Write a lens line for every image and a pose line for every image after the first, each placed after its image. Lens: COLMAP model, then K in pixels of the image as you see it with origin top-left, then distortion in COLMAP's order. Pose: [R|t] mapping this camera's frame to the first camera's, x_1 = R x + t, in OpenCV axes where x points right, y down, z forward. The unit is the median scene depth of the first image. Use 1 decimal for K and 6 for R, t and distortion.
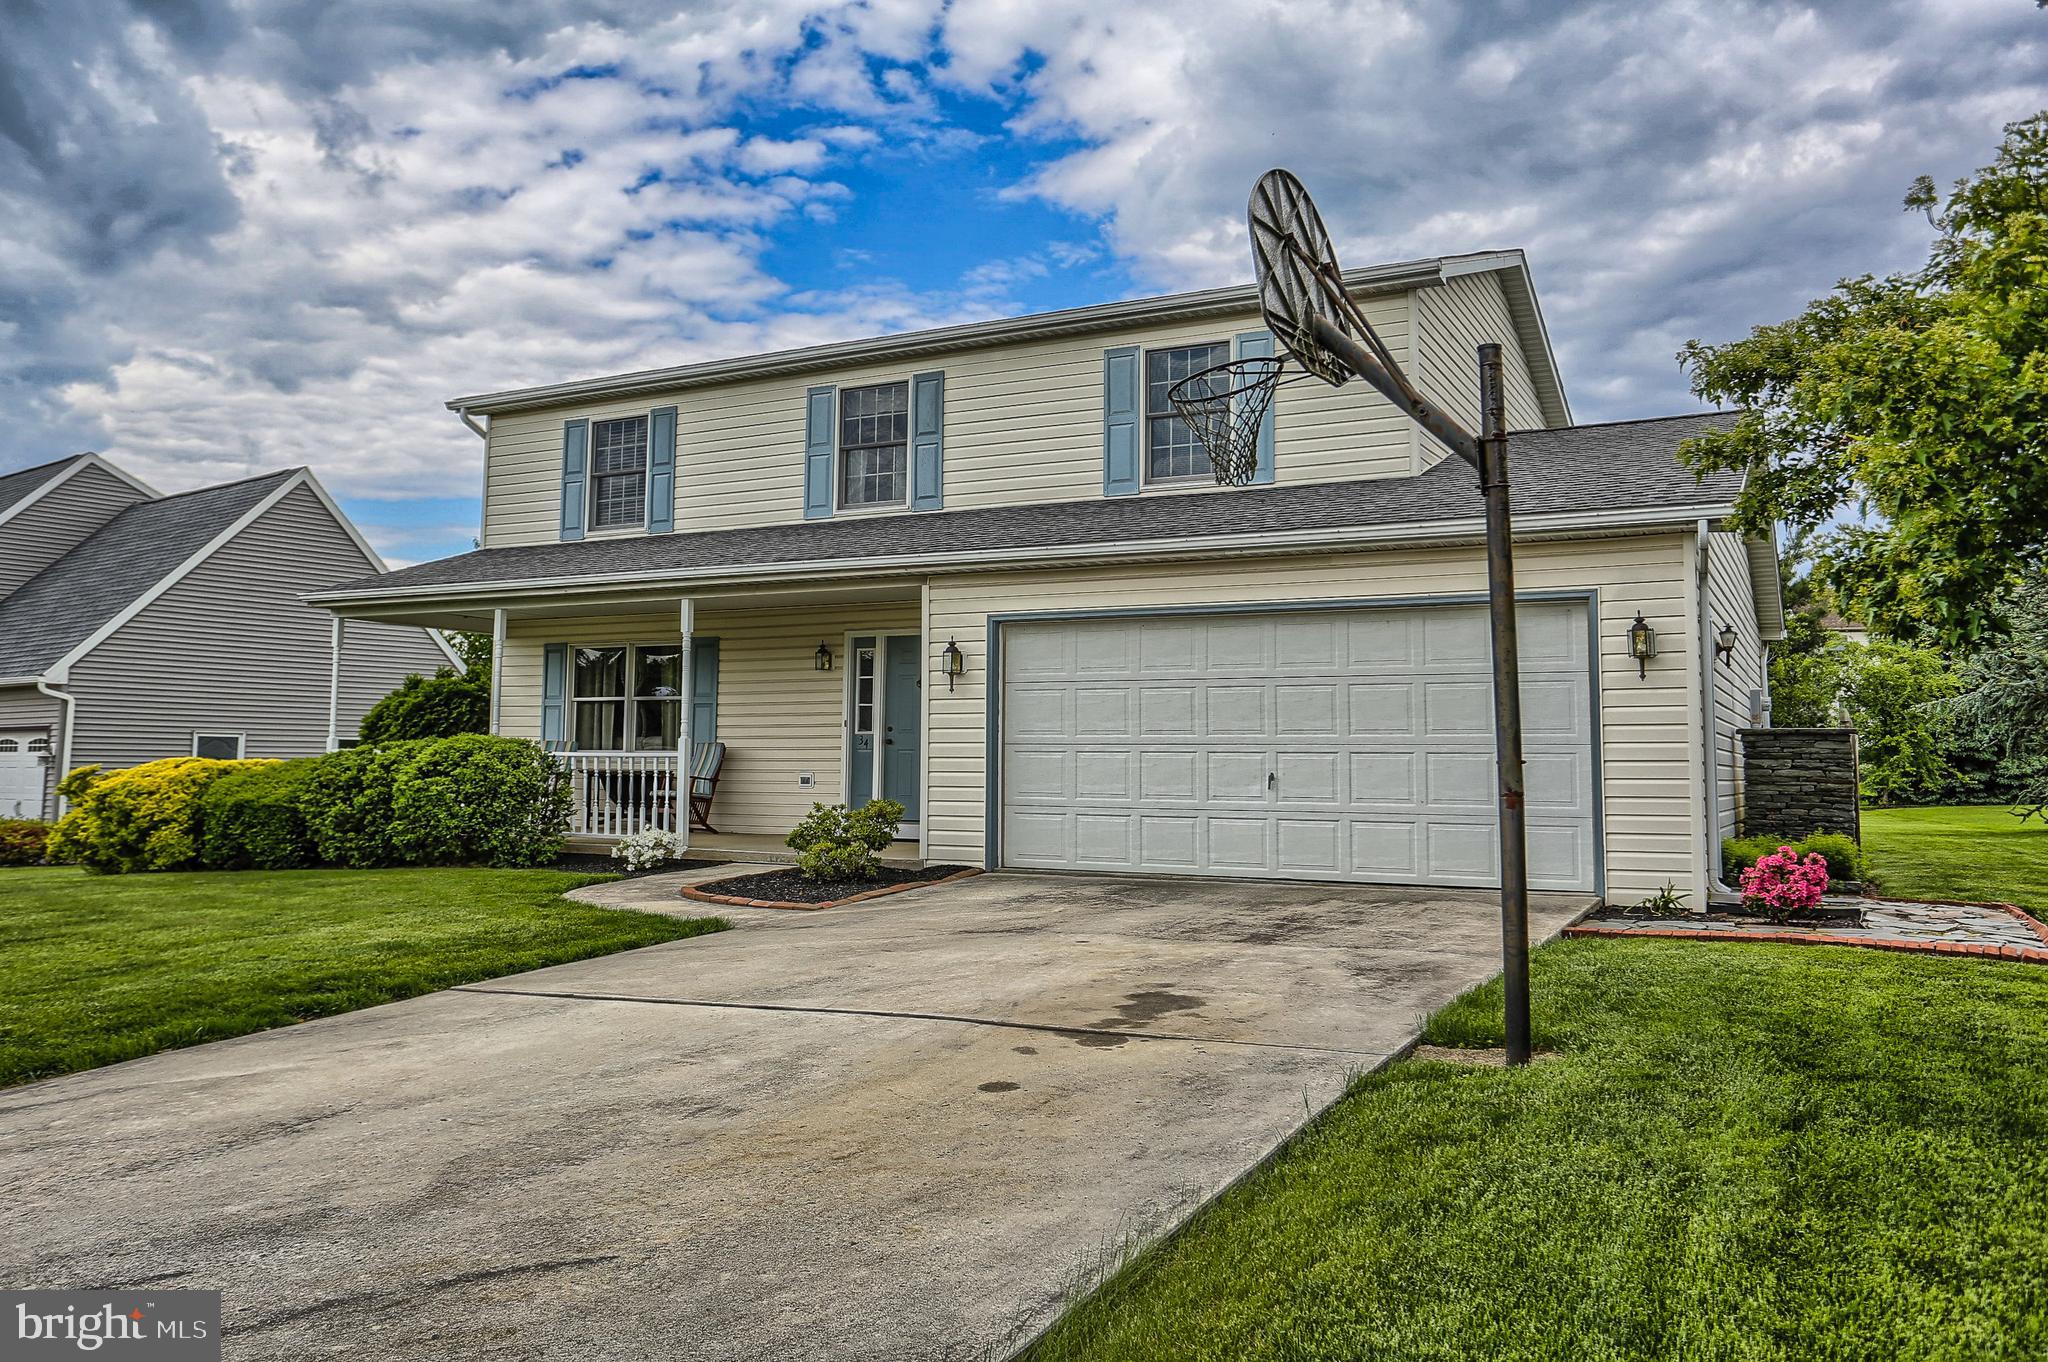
lens RADIAL K [[1526.0, 0, 1024.9], [0, 1526.0, 618.7], [0, 0, 1]] dist [-0.002399, 0.000054]
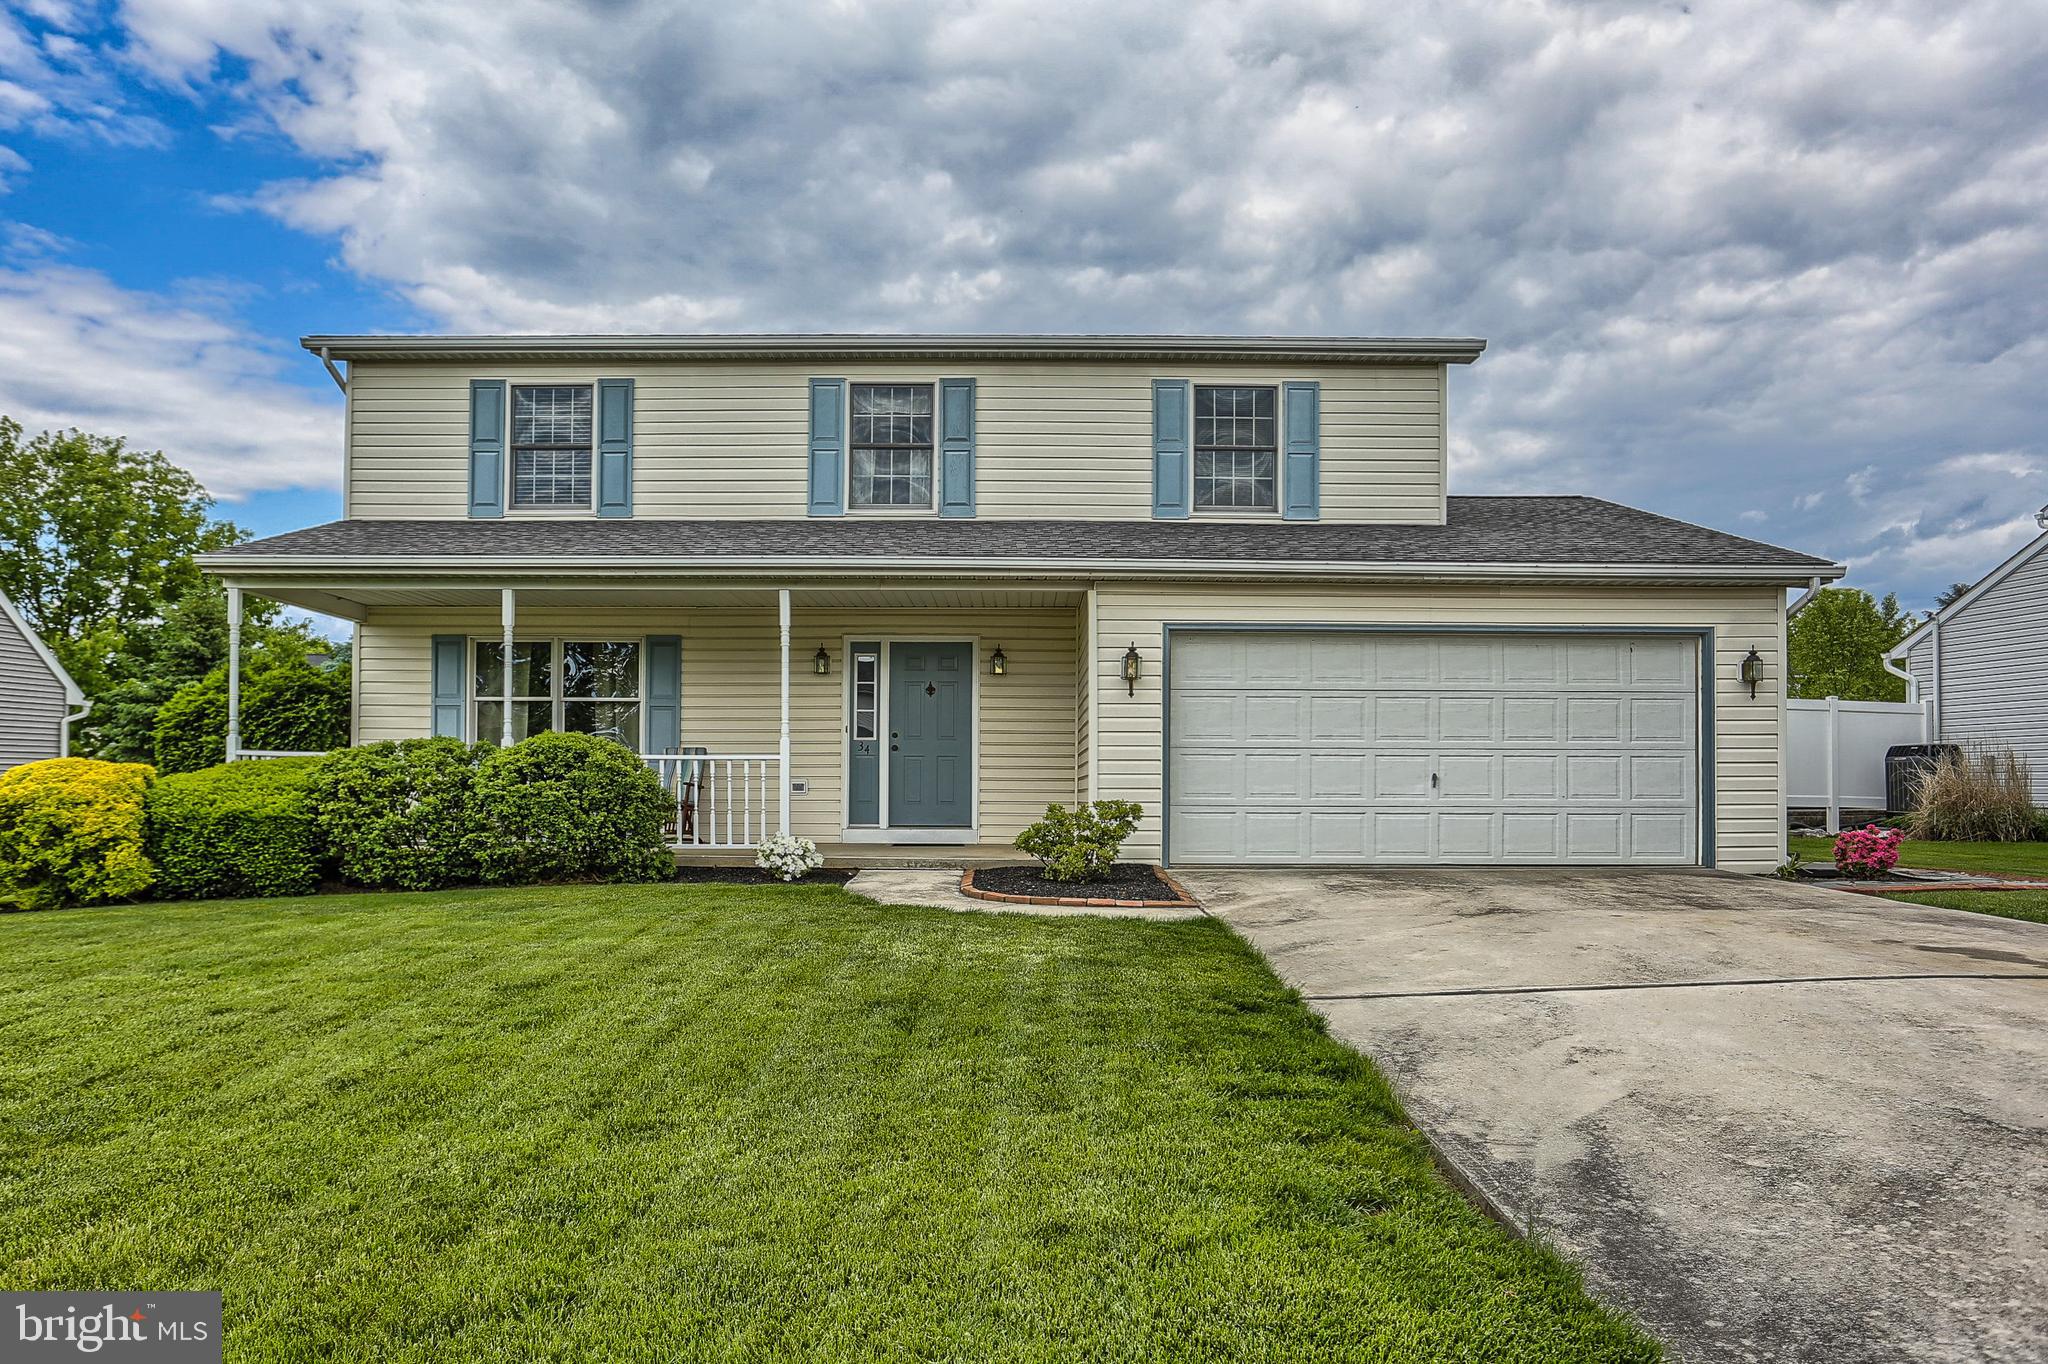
lens RADIAL K [[1377.0, 0, 1022.6], [0, 1377.0, 752.8], [0, 0, 1]] dist [-0.035631, 0.000726]
pose [[0.887017, 0.009186, 0.461645, -0.471344], [-0.041270, 0.997378, 0.059452, 0.029458], [-0.459889, -0.071787, 0.885070, 0.184062]]
